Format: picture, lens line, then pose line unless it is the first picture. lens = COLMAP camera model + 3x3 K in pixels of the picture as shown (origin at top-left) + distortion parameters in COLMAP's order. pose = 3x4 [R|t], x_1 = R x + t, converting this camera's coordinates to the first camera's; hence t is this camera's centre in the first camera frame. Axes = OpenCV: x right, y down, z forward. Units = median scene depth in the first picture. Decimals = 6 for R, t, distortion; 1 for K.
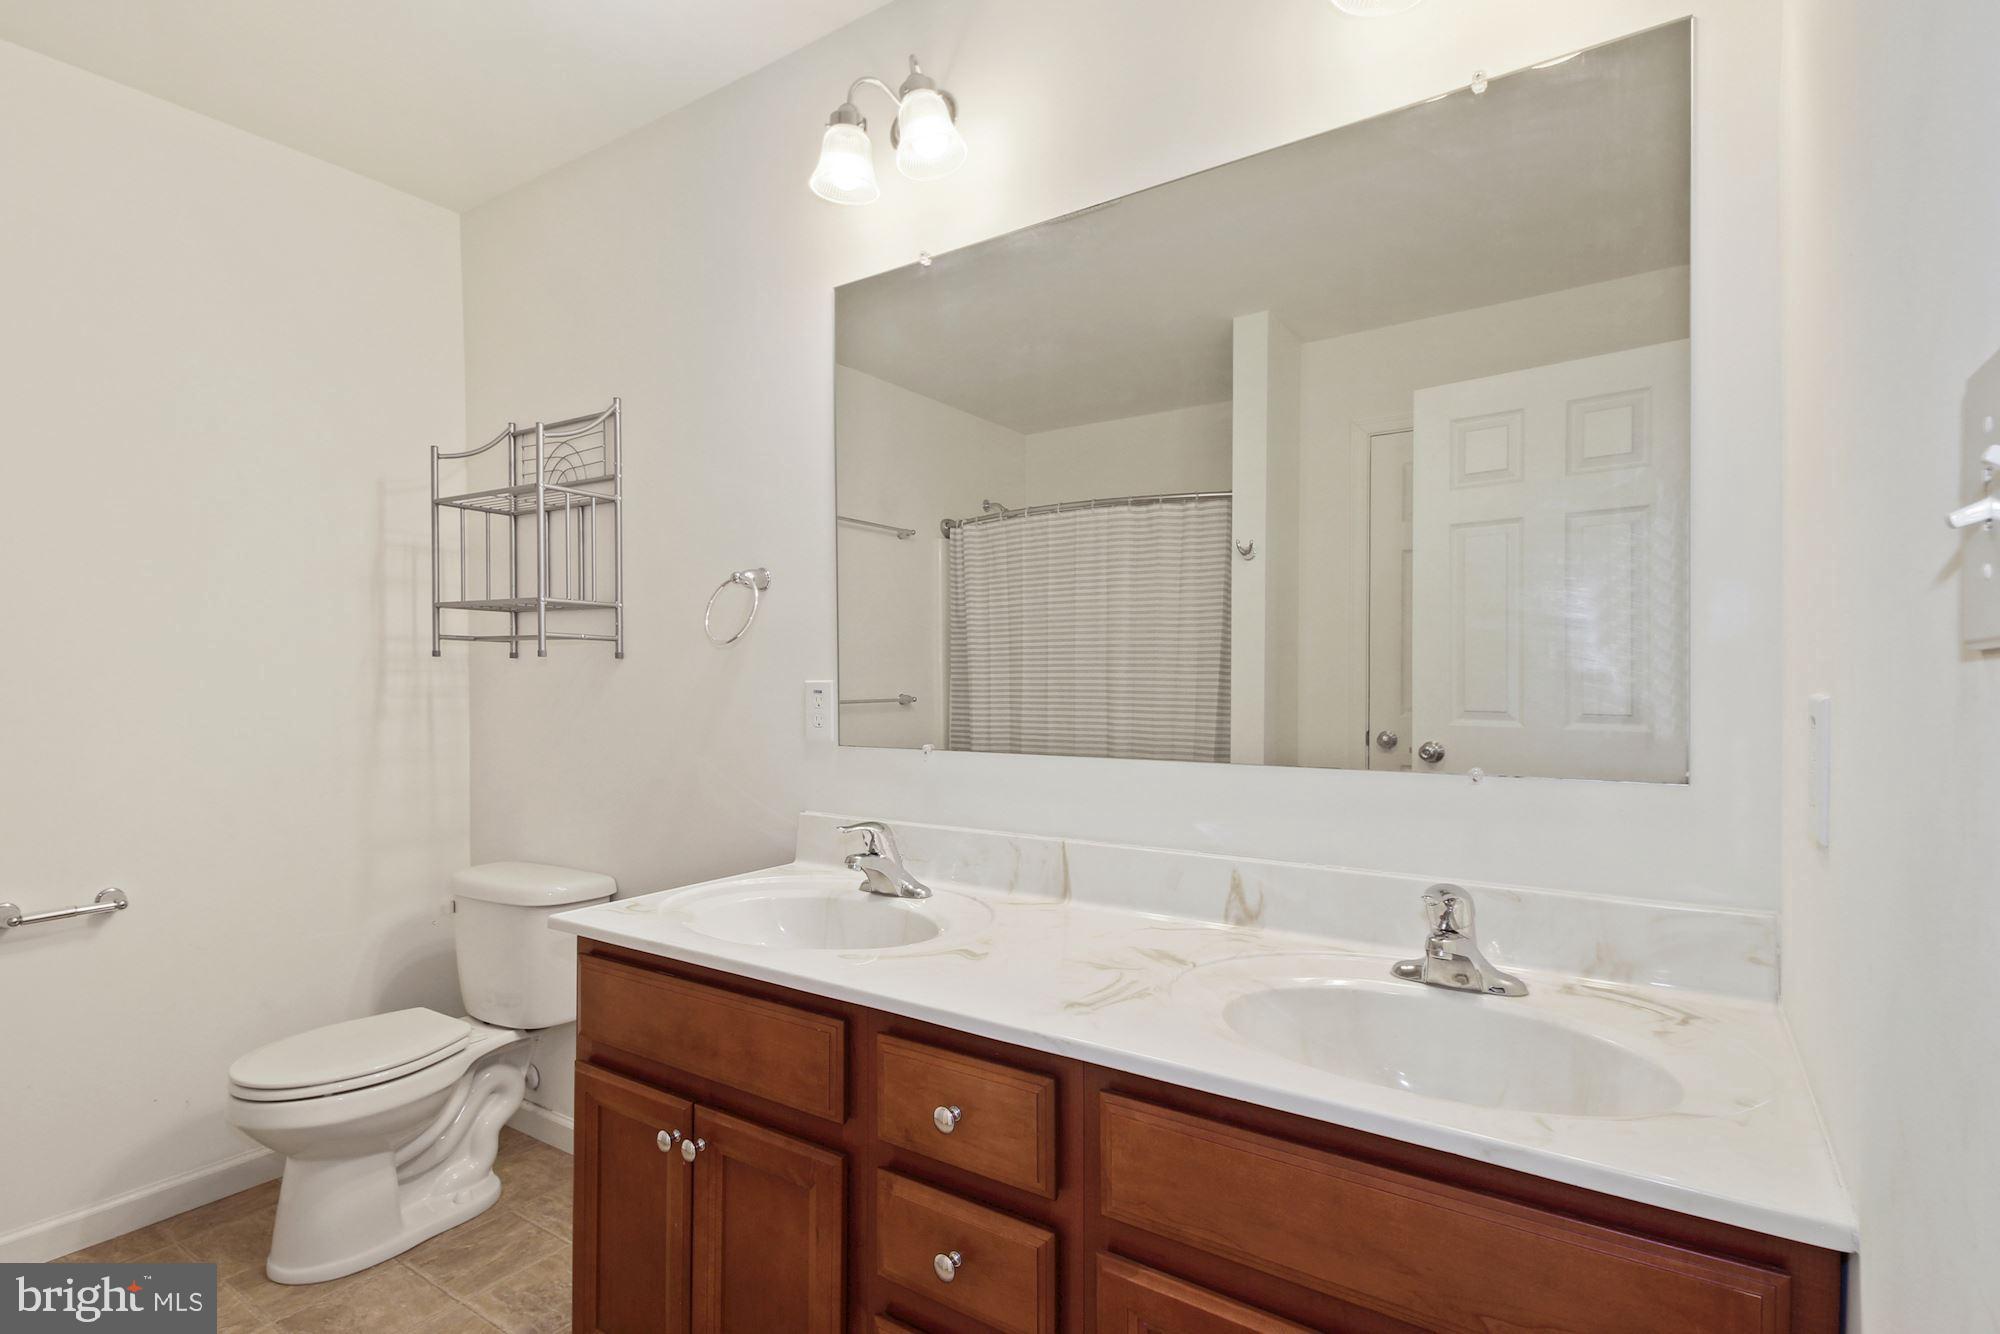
lens RADIAL K [[954.8, 0, 996.0], [0, 954.8, 698.7], [0, 0, 1]] dist [-0.000577, -0.000817]
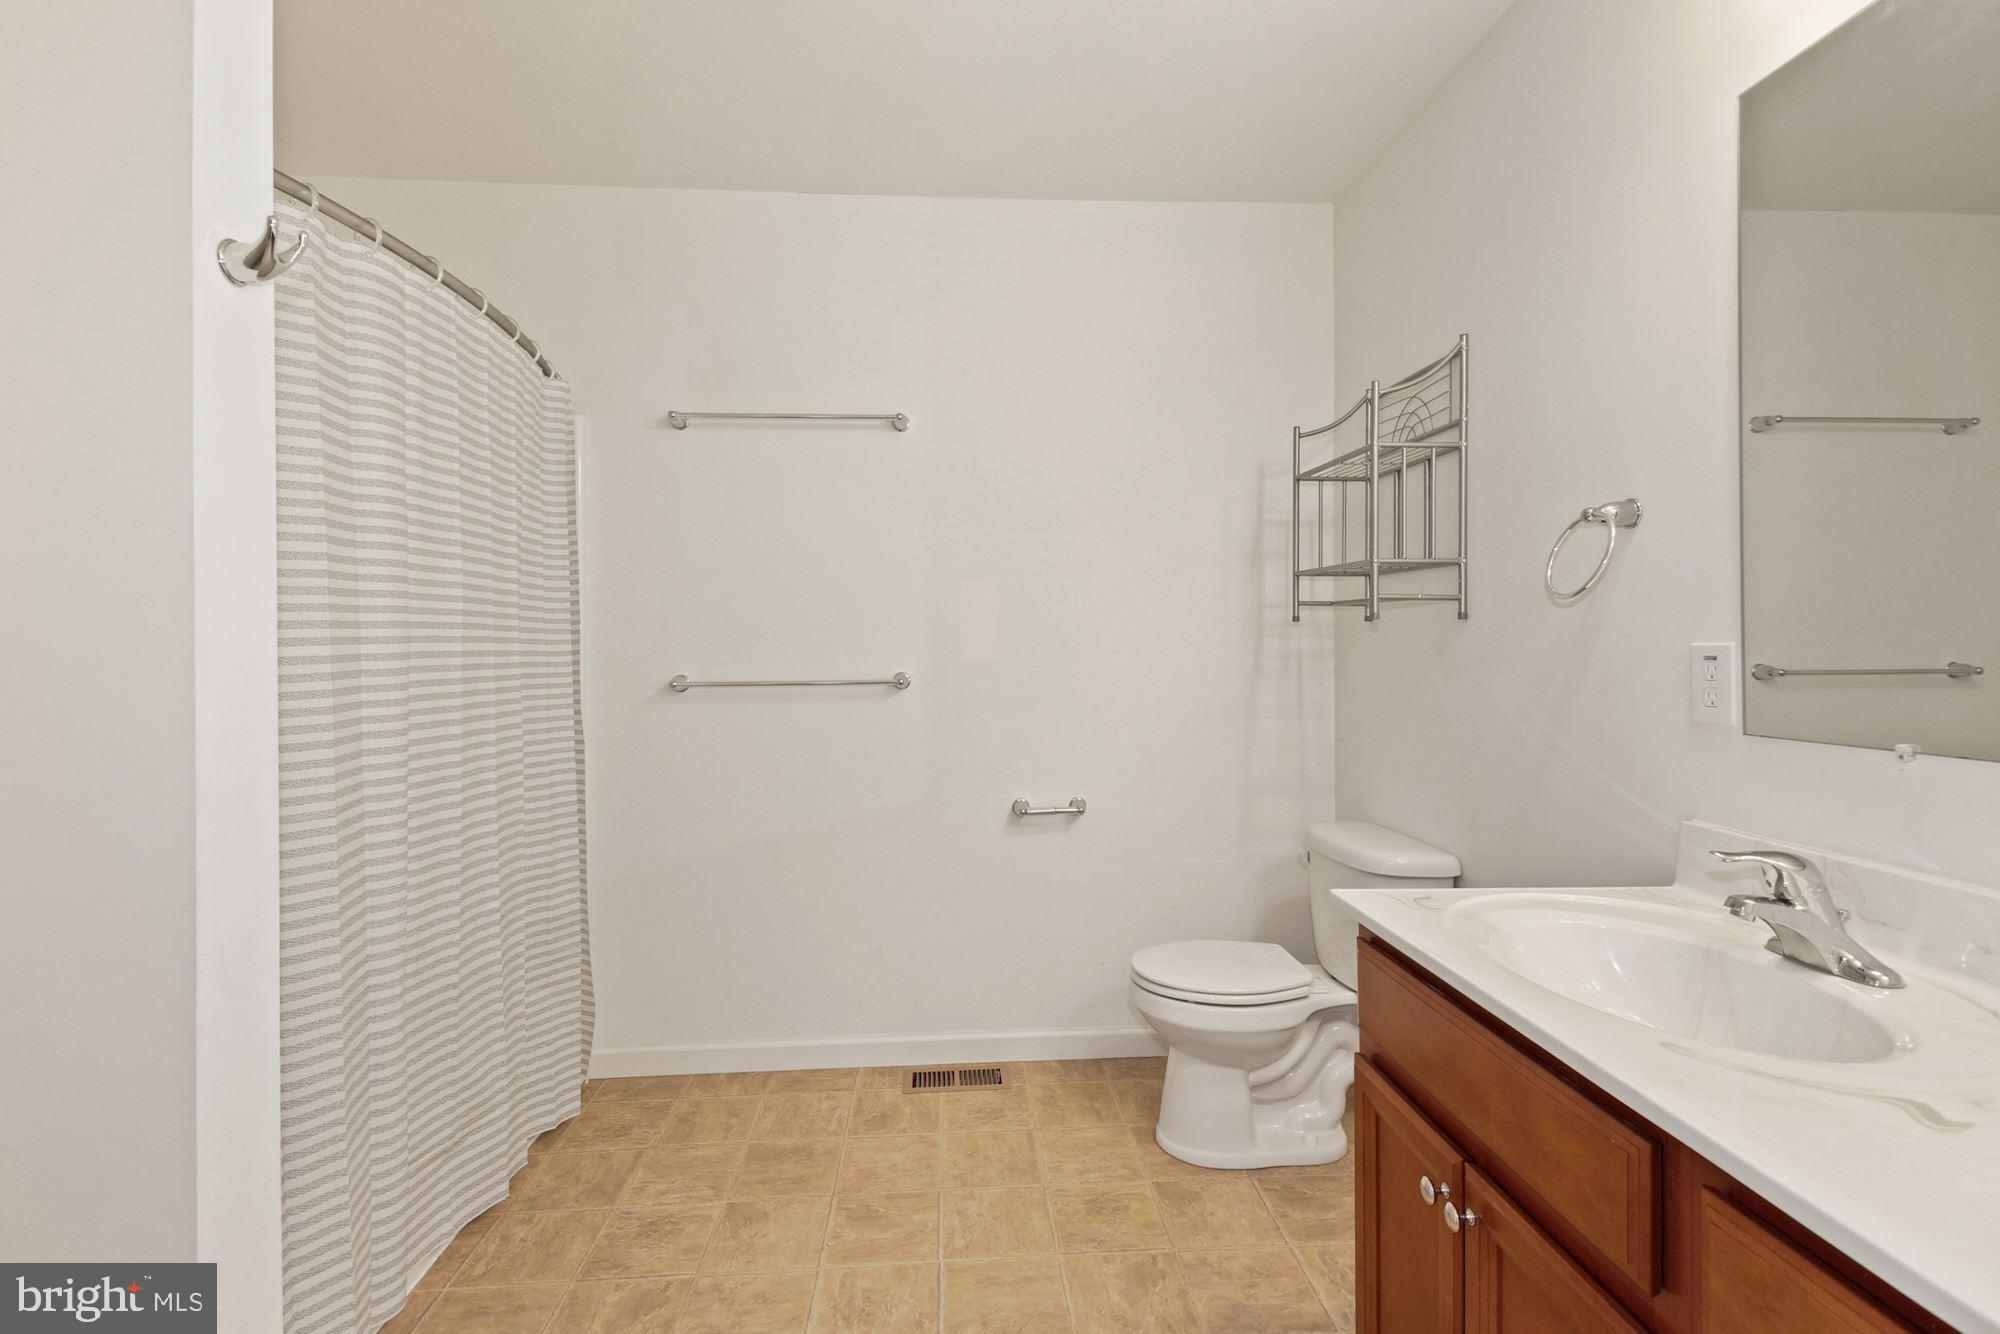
lens RADIAL K [[915.2, 0, 1005.7], [0, 915.2, 649.4], [0, 0, 1]] dist [0.042332, -0.023373]
pose [[0.601395, 0.003111, -0.798945, 0.050914], [-0.012857, 0.999901, -0.005785, -0.002678], [0.798848, 0.013751, 0.601376, 0.124714]]
